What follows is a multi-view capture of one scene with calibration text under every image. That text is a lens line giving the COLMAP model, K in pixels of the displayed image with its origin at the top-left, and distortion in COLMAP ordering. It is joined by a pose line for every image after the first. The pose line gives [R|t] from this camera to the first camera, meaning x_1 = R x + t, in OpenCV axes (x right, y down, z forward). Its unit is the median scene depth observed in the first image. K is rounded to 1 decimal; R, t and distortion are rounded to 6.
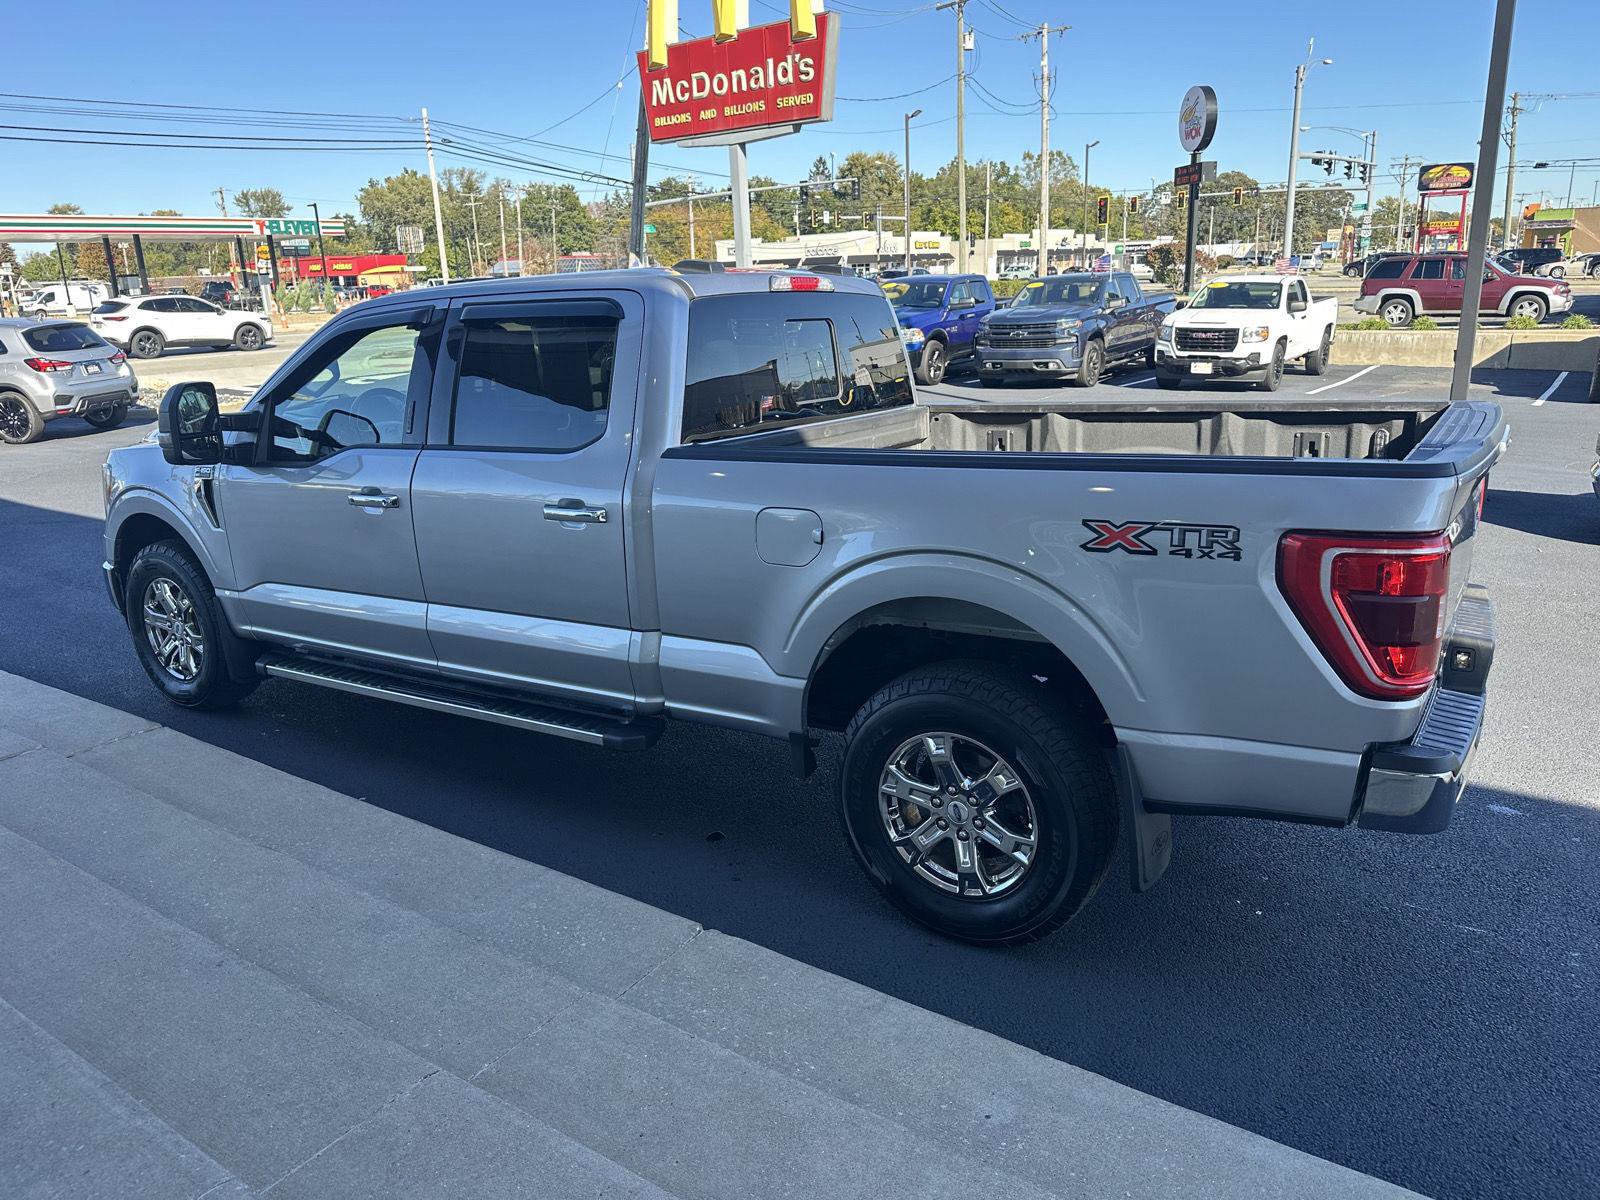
lens RADIAL K [[1156.8, 0, 798.1], [0, 1156.8, 567.4], [0, 0, 1]] dist [0.109905, -0.164043]
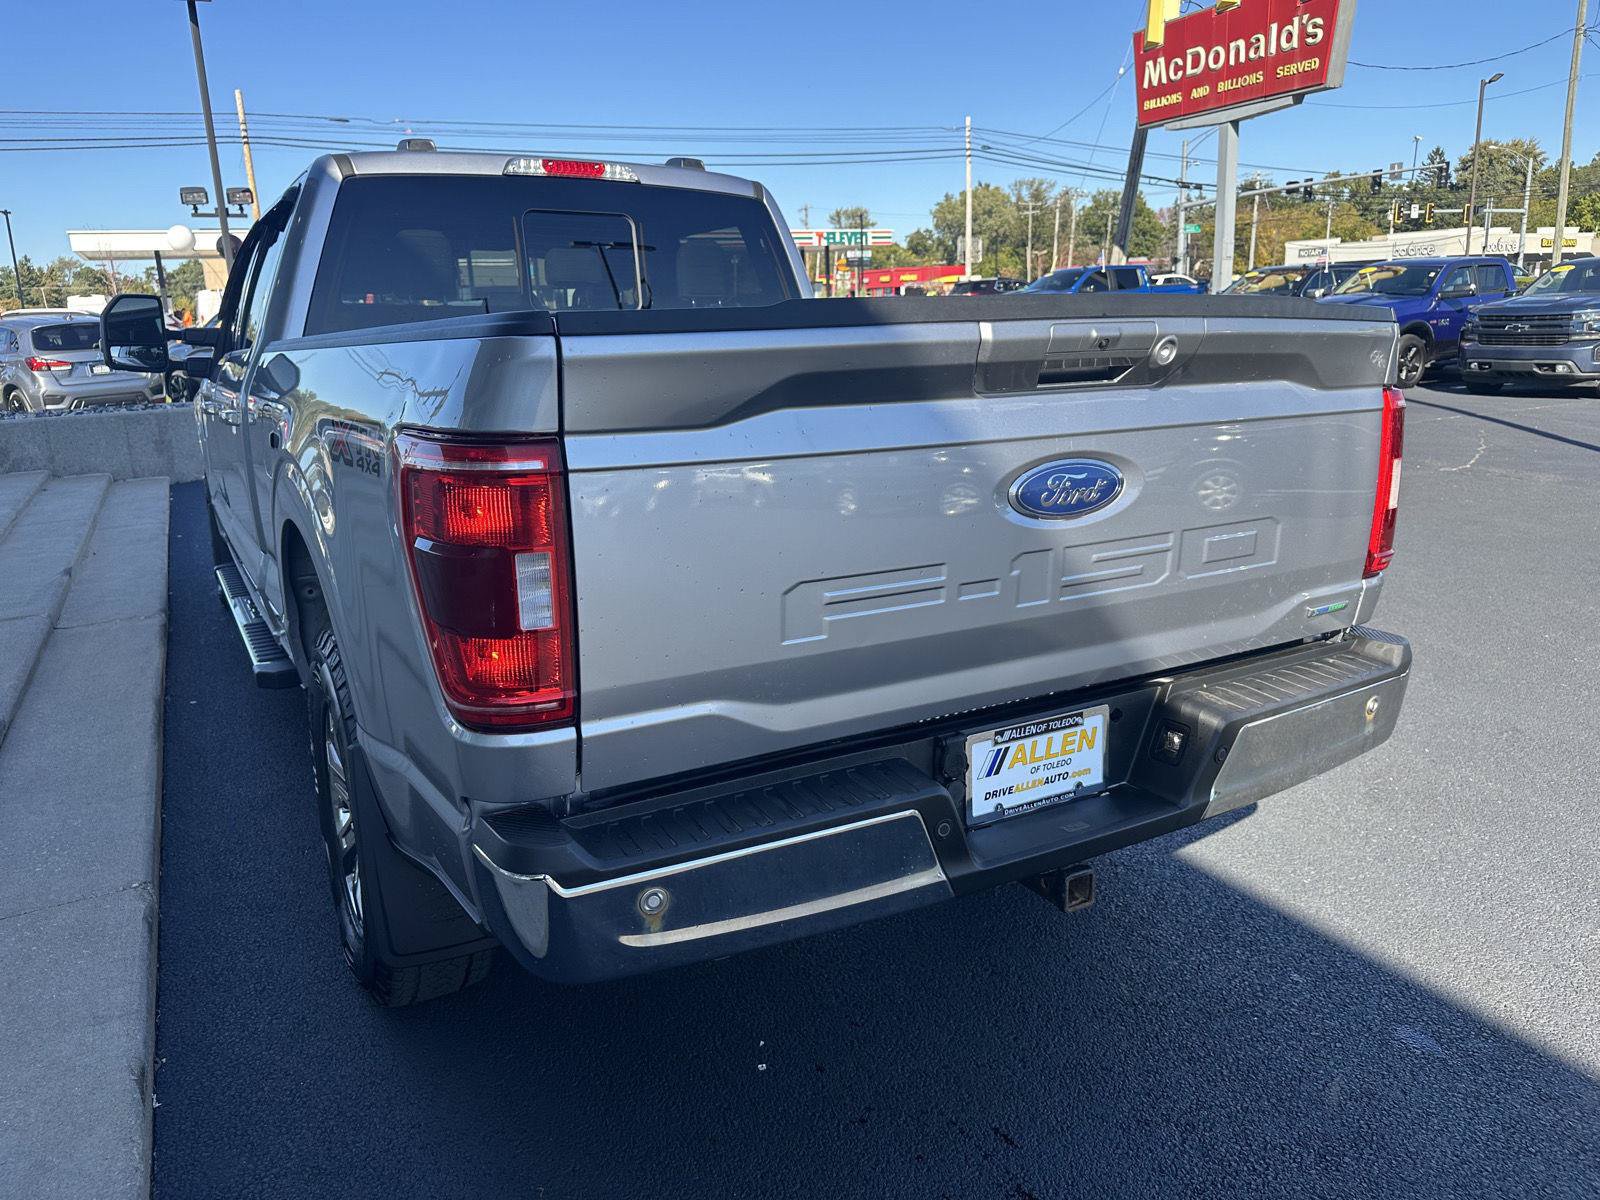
lens RADIAL K [[1142.6, 0, 802.3], [0, 1142.6, 589.7], [0, 0, 1]] dist [0.005401, -0.003877]
pose [[0.884933, 0.116710, -0.450858, 0.099046], [-0.110632, 0.993059, 0.039920, 0.000469], [0.452388, 0.014553, 0.891702, 0.063442]]
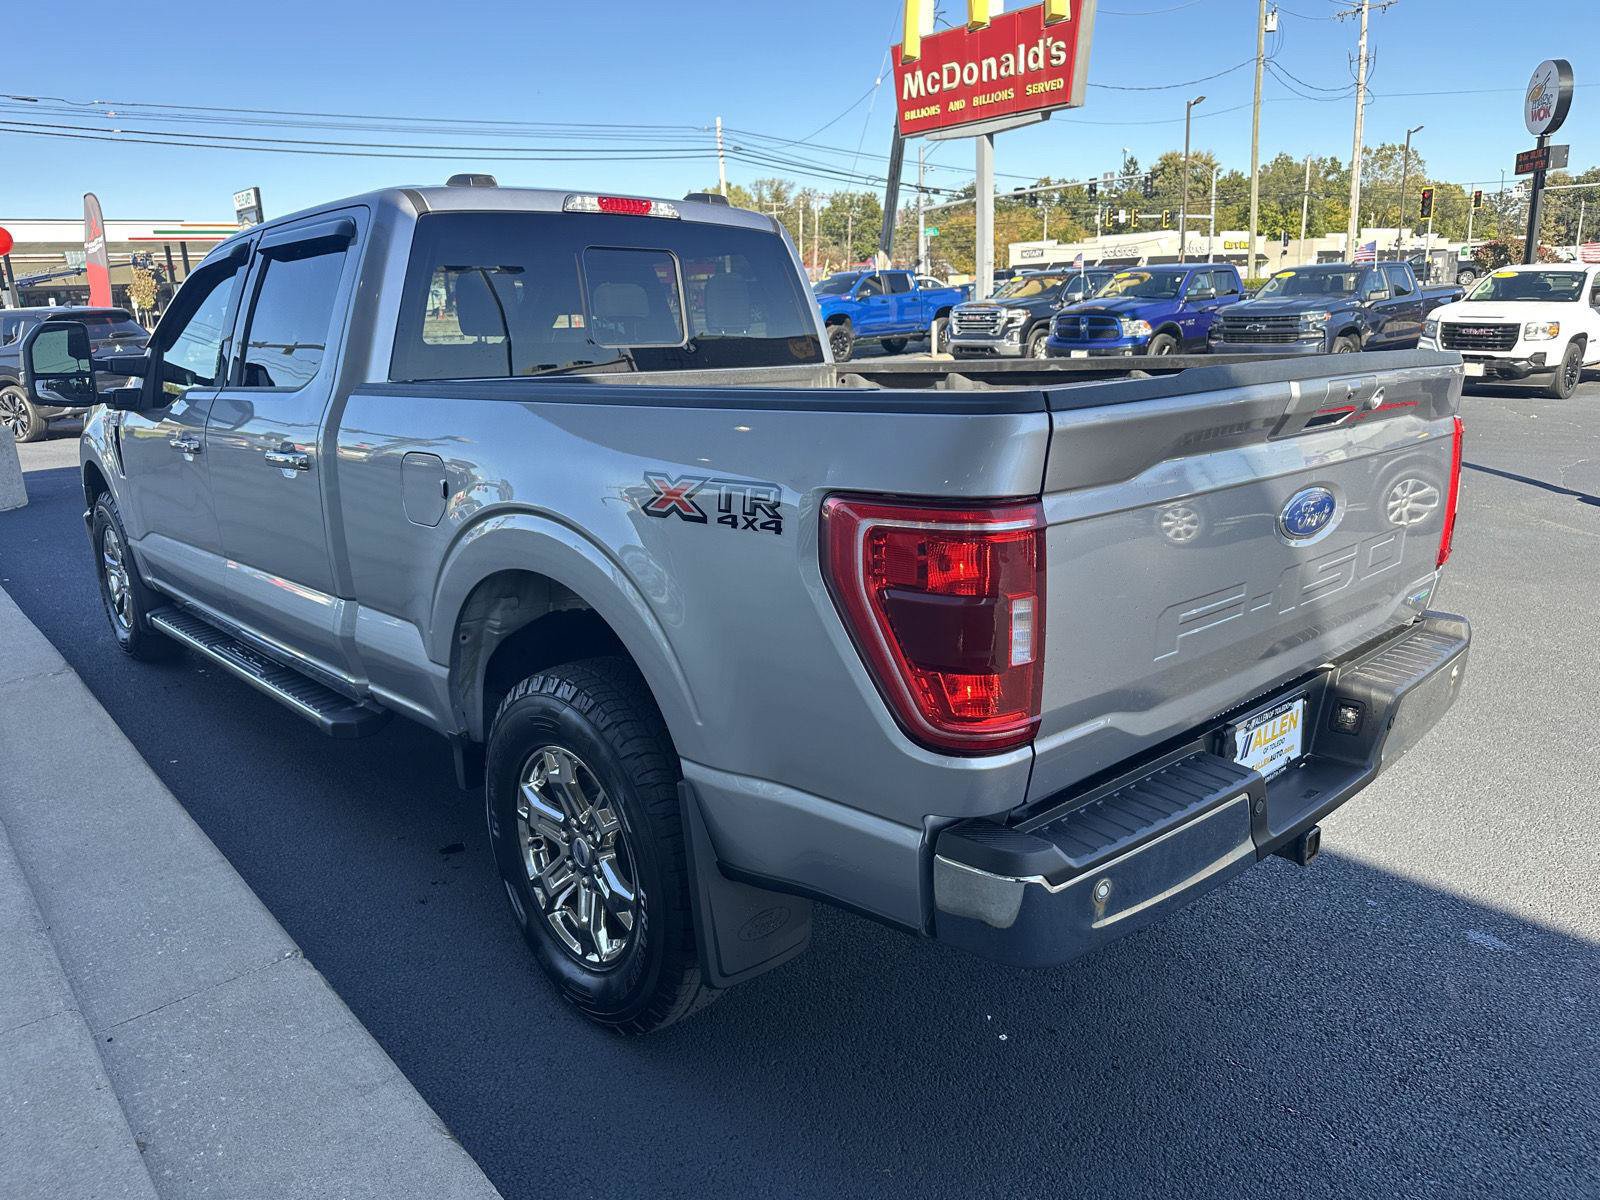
lens RADIAL K [[1142.6, 0, 802.3], [0, 1142.6, 589.7], [0, 0, 1]] dist [0.005401, -0.003877]
pose [[0.966223, 0.064672, -0.249461, 0.063818], [-0.060394, 0.997867, 0.024774, 0.001071], [0.250531, -0.008871, 0.968068, 0.040383]]
